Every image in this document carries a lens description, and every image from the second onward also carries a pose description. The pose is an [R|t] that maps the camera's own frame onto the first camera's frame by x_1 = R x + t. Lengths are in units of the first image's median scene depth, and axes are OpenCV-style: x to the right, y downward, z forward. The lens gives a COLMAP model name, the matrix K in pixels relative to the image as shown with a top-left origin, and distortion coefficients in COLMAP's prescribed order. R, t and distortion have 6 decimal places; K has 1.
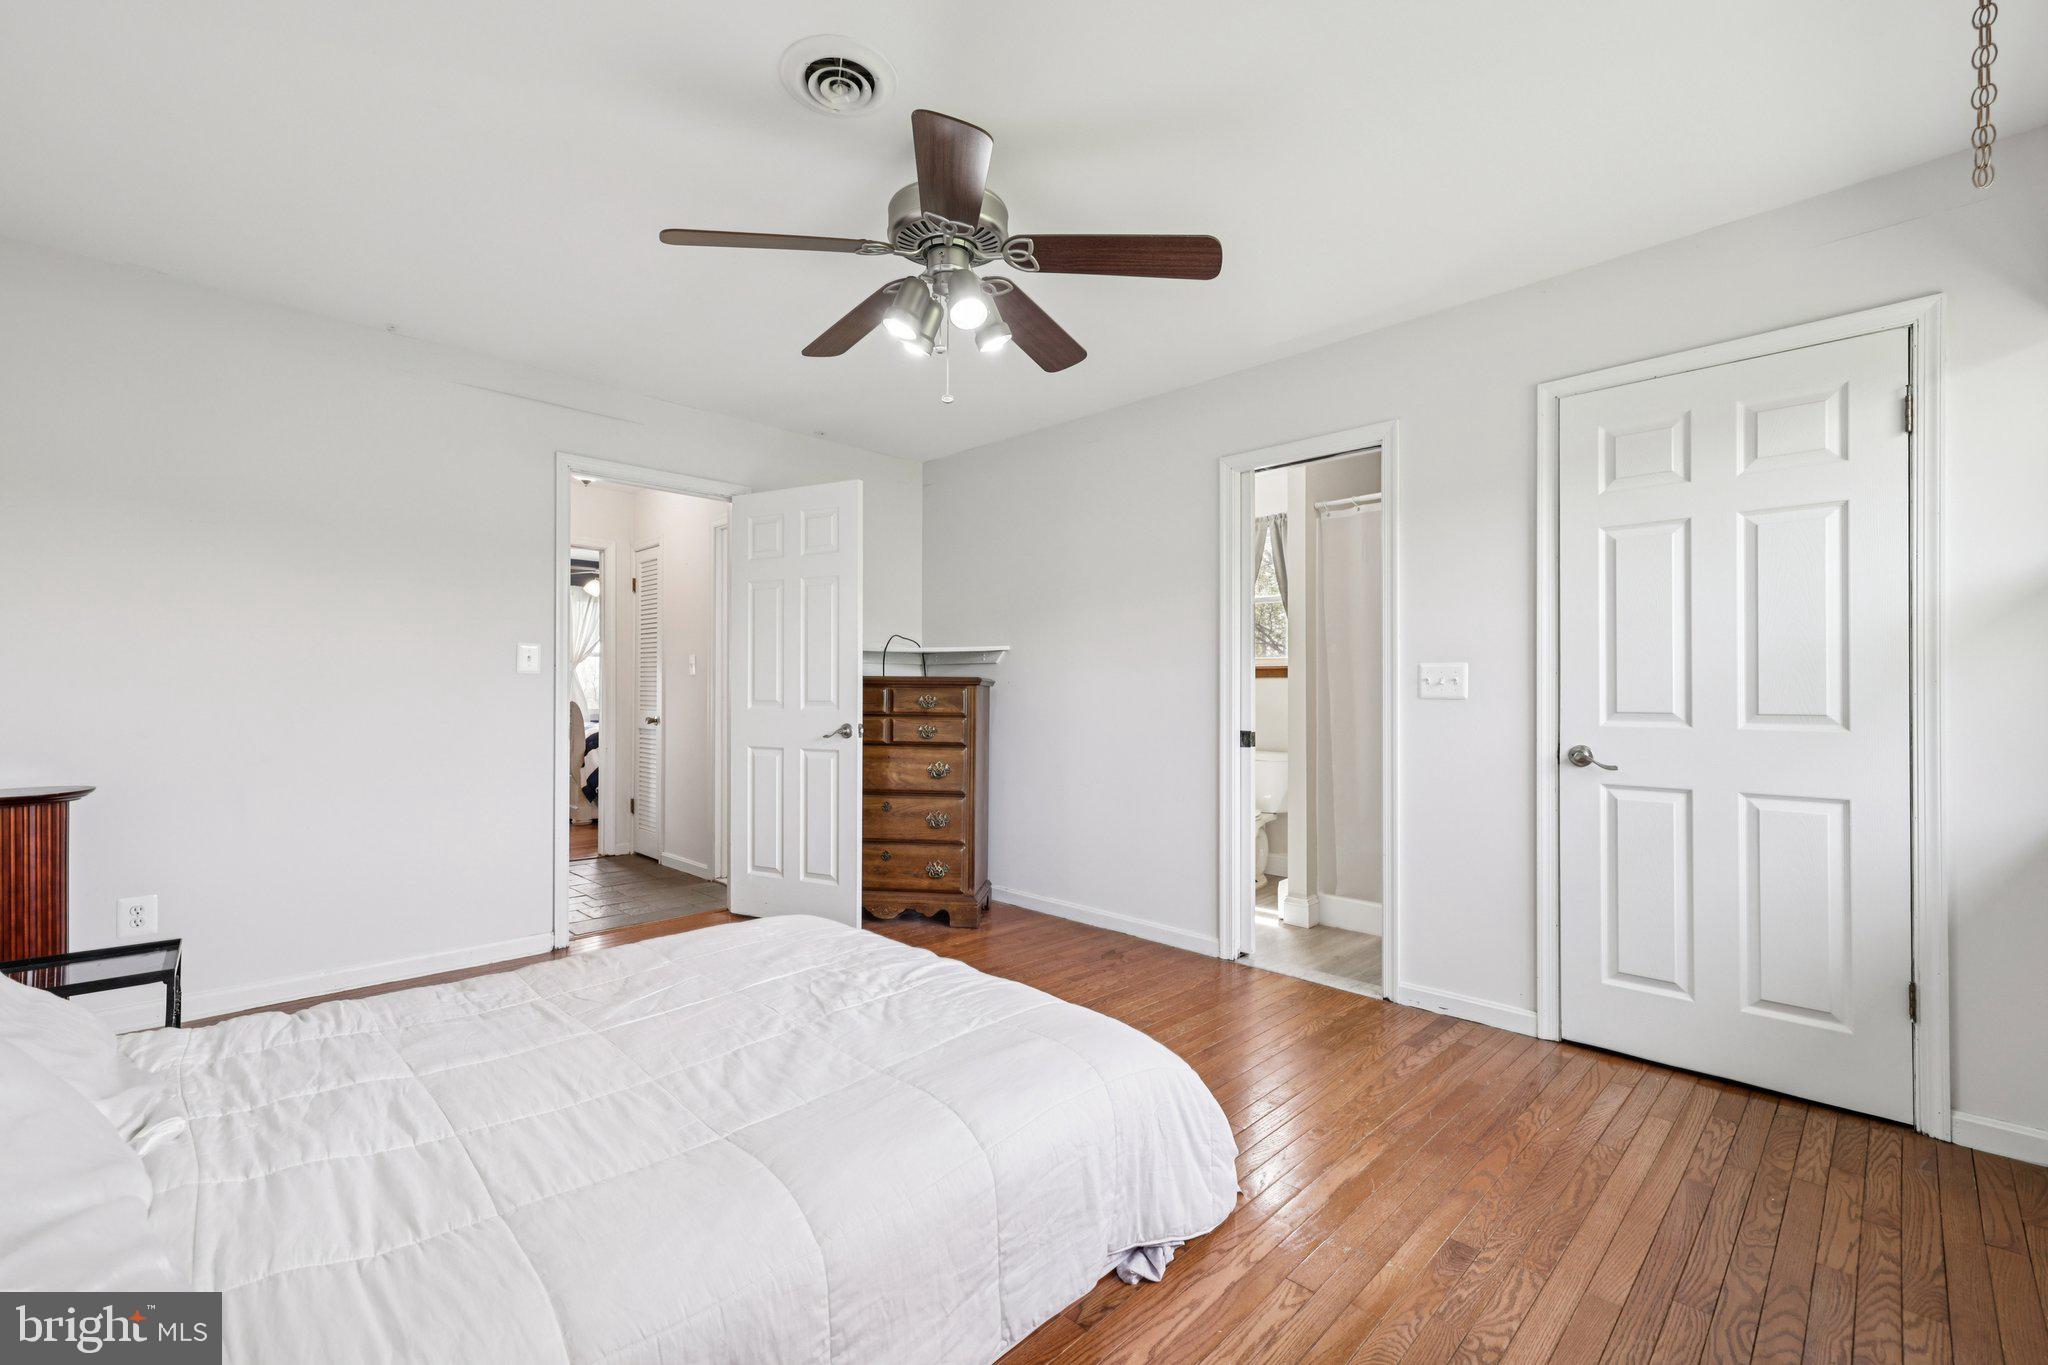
lens RADIAL K [[869.9, 0, 1016.5], [0, 869.9, 689.1], [0, 0, 1]] dist [0.008668, 0.000069]
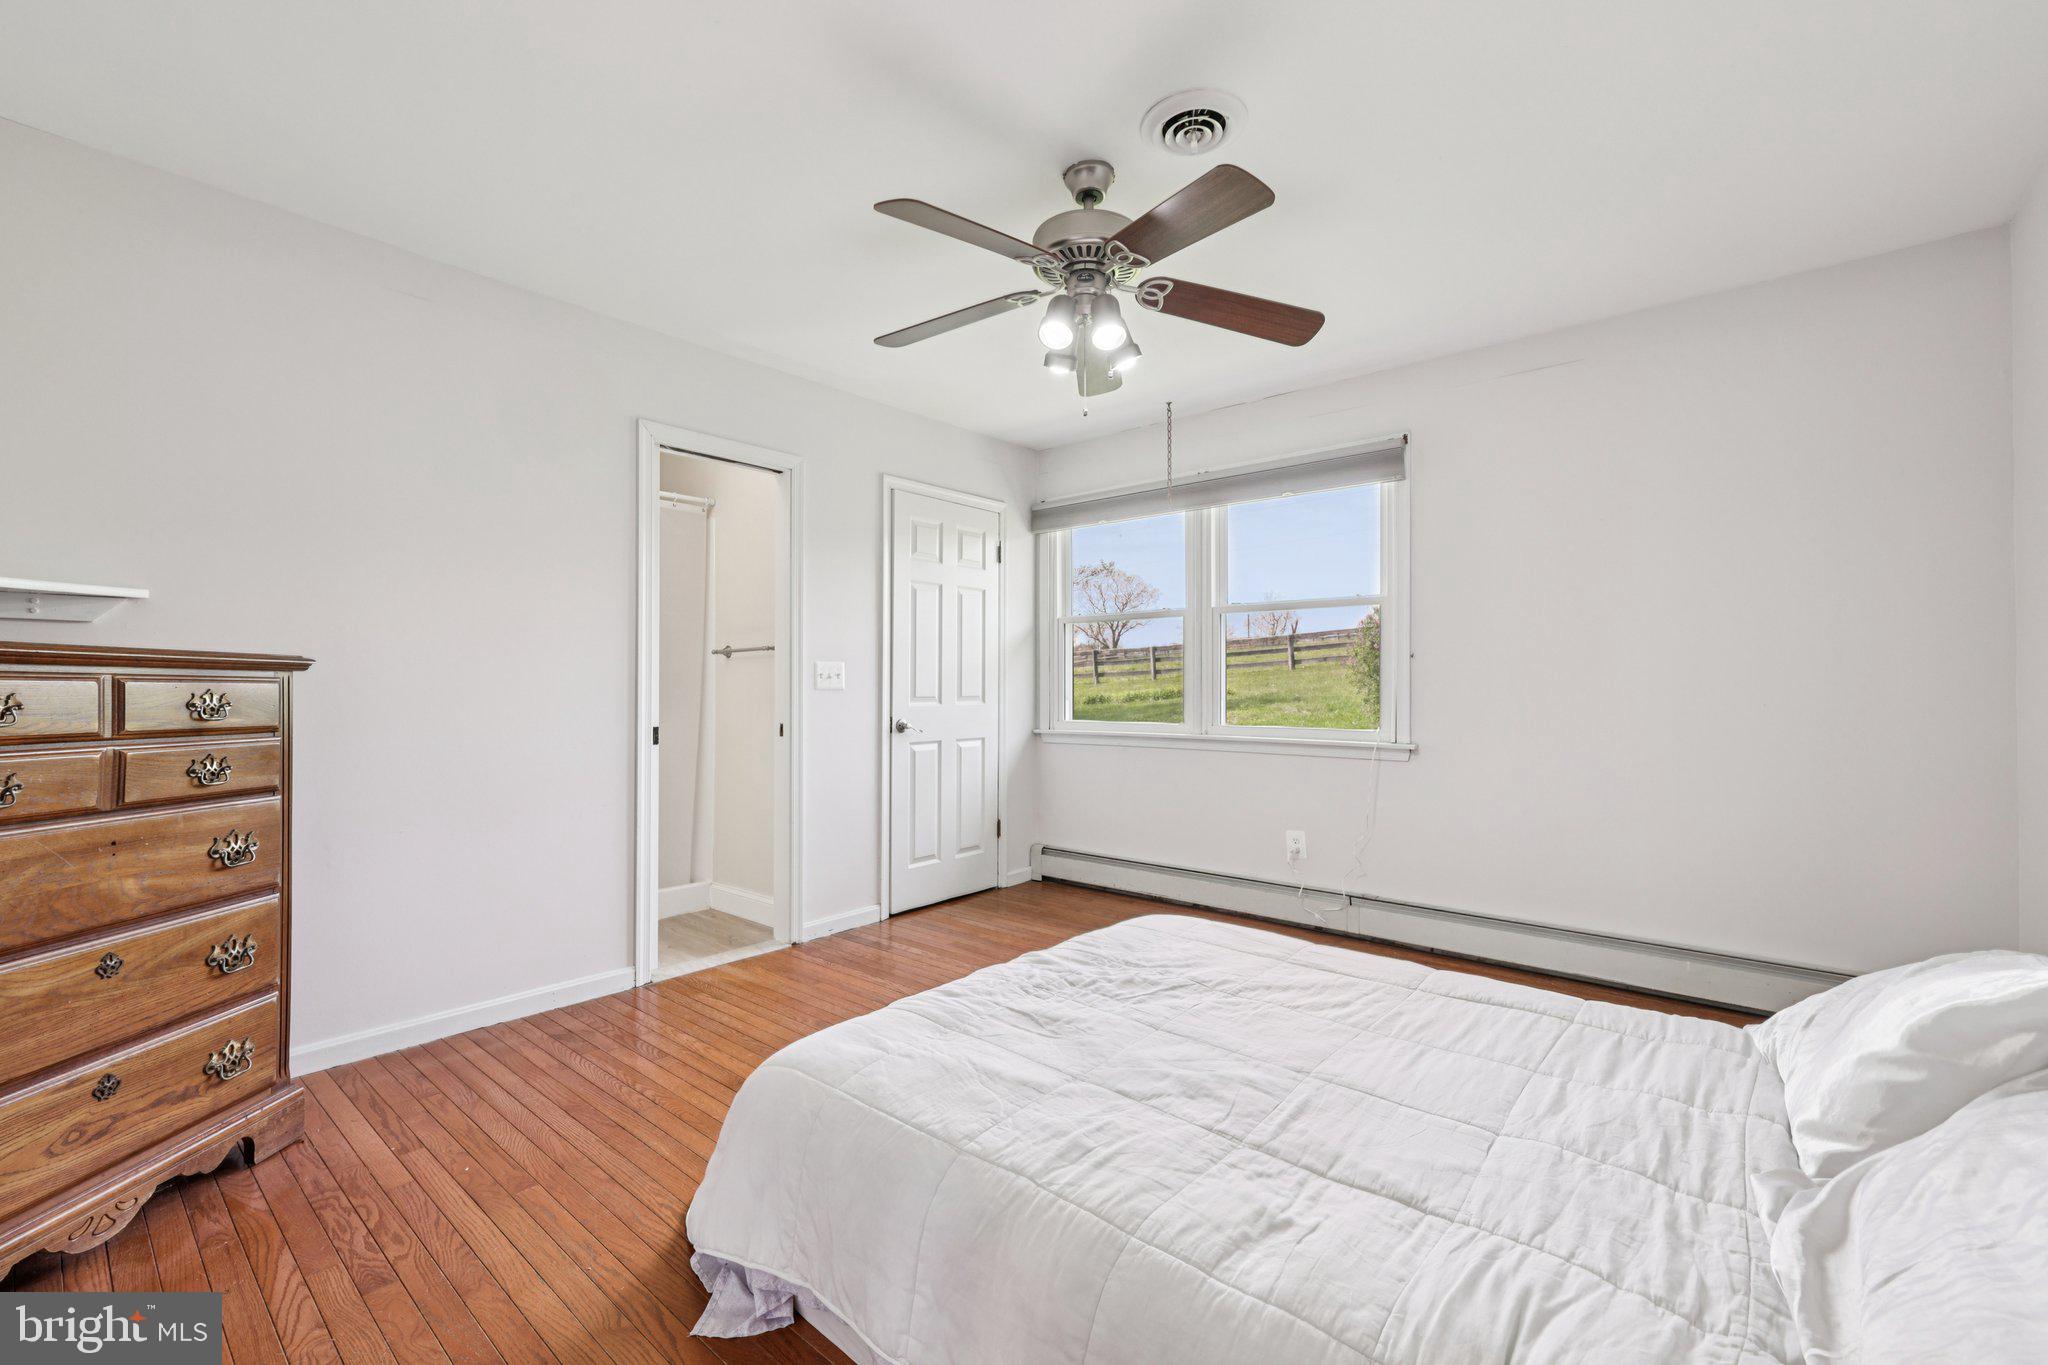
lens RADIAL K [[869.9, 0, 1016.1], [0, 869.9, 680.7], [0, 0, 1]] dist [0.008668, 0.000069]
pose [[-0.081240, 0.002848, 0.996690, -0.902193], [-0.005280, 0.999981, -0.003287, 0.001082], [-0.996681, -0.005529, -0.081223, 0.925433]]
